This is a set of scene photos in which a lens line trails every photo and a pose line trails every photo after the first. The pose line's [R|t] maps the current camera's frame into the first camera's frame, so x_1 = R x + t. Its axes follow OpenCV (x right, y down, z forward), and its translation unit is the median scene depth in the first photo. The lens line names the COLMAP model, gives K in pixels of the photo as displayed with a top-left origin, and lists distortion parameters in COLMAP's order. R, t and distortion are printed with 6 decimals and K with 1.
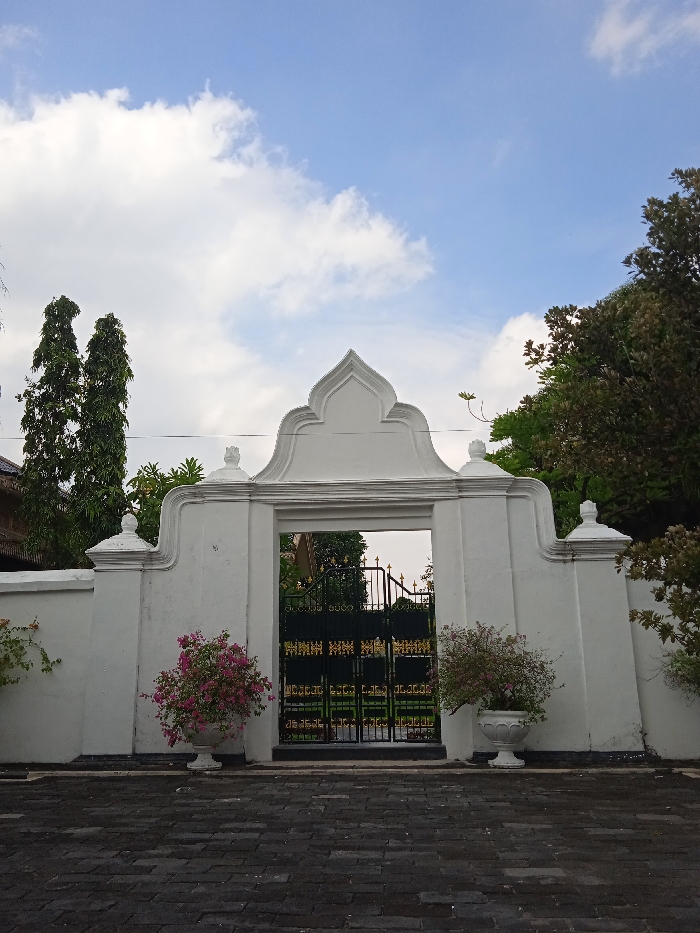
lens RADIAL K [[759.3, 0, 350.0], [0, 759.3, 466.5], [0, 0, 1]] dist [0.009088, 0.004898]
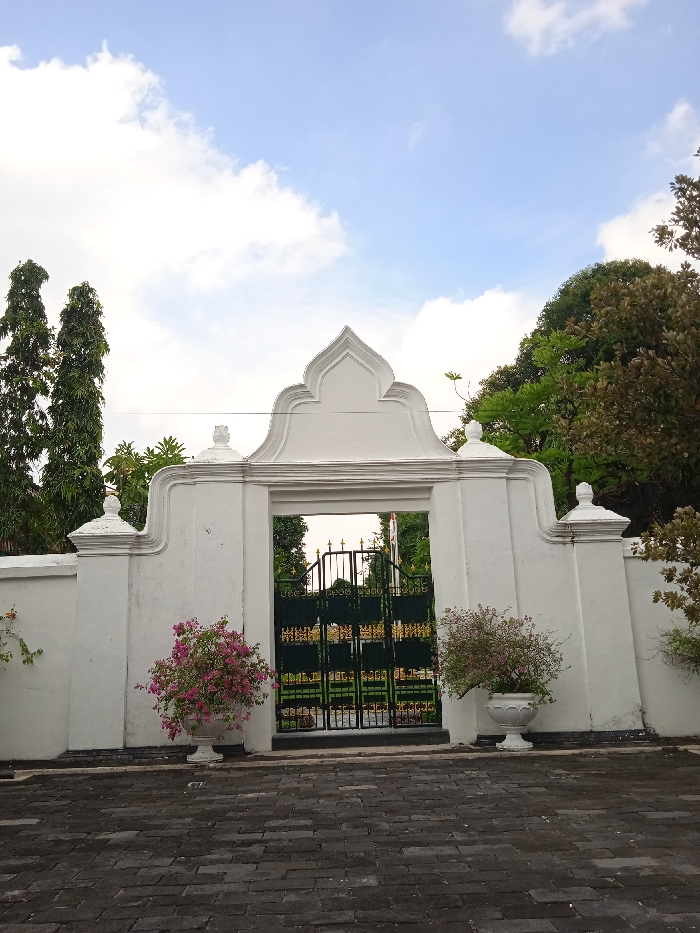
lens RADIAL K [[759.0, 0, 350.0], [0, 759.0, 466.5], [0, 0, 1]] dist [0.008304, 0.004289]
pose [[0.995324, 0.004581, 0.096488, -0.094806], [-0.006788, 0.999723, 0.022557, 0.003513], [-0.096358, -0.023106, 0.995078, 0.036096]]
